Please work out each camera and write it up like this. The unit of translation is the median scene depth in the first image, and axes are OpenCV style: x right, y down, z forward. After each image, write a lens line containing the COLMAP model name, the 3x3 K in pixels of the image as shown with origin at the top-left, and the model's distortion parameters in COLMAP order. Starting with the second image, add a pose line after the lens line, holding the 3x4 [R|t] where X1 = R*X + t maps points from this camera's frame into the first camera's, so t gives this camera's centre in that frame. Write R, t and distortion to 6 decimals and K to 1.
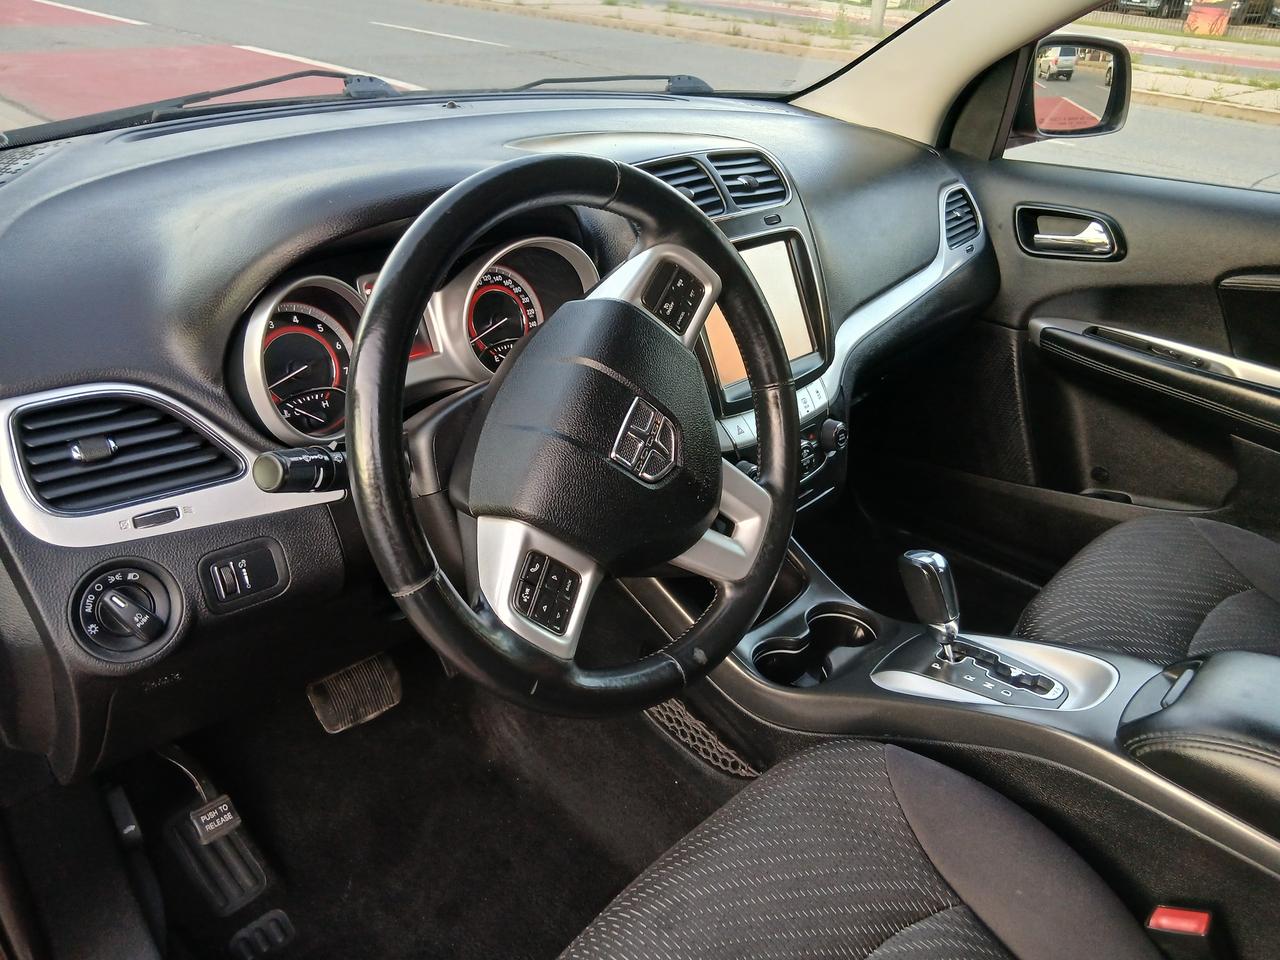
lens RADIAL K [[972.5, 0, 640.0], [0, 972.5, 480.0], [0, 0, 1]] dist [0.124836, -0.203824]
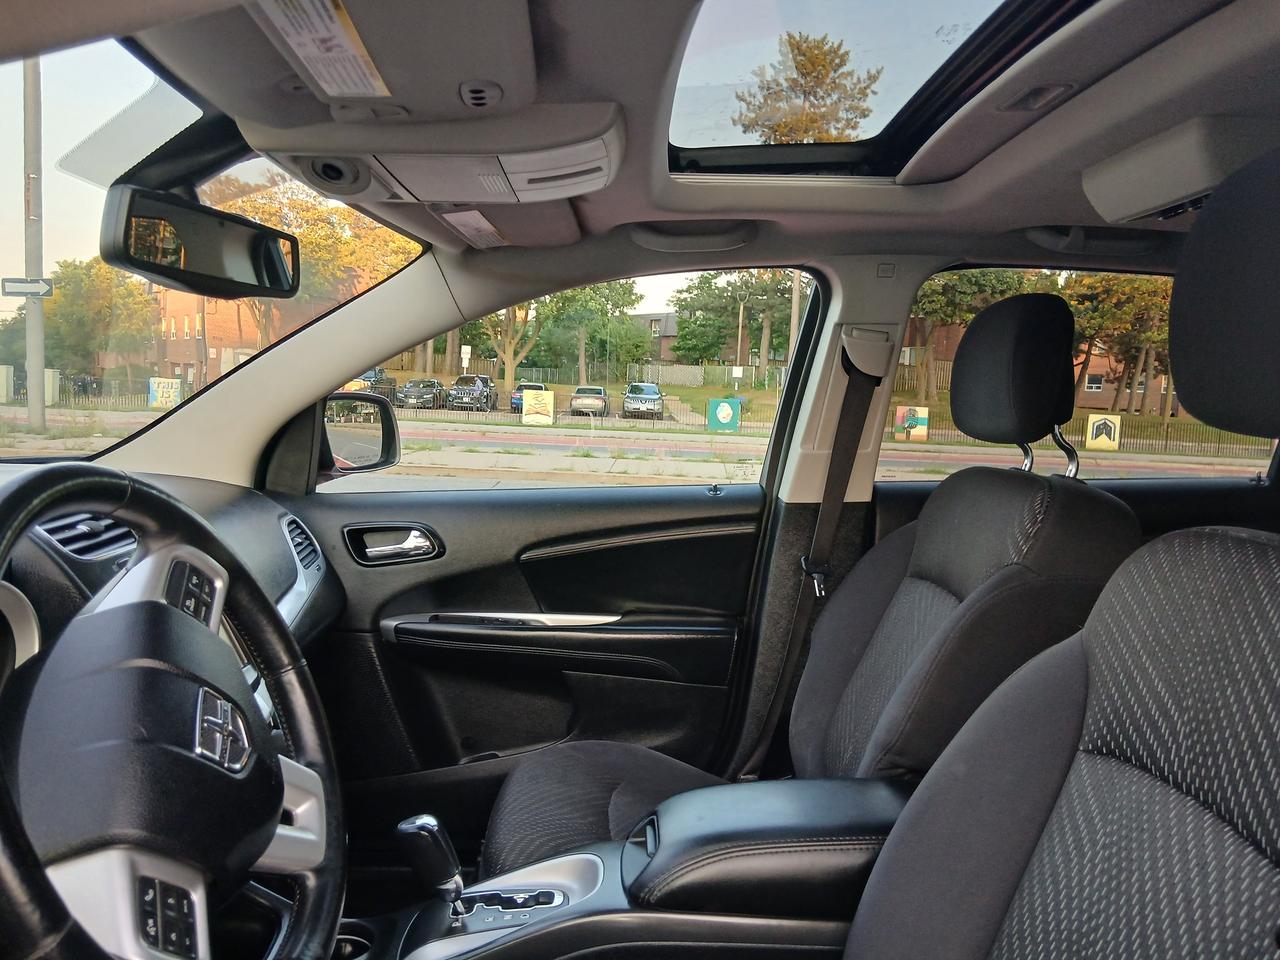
lens RADIAL K [[972.5, 0, 640.0], [0, 972.5, 480.0], [0, 0, 1]] dist [0.124836, -0.203824]
pose [[0.715183, -0.090705, 0.693027, -0.171159], [0.333453, 0.915705, -0.224263, 0.043581], [-0.614266, 0.391481, 0.685142, -0.004569]]
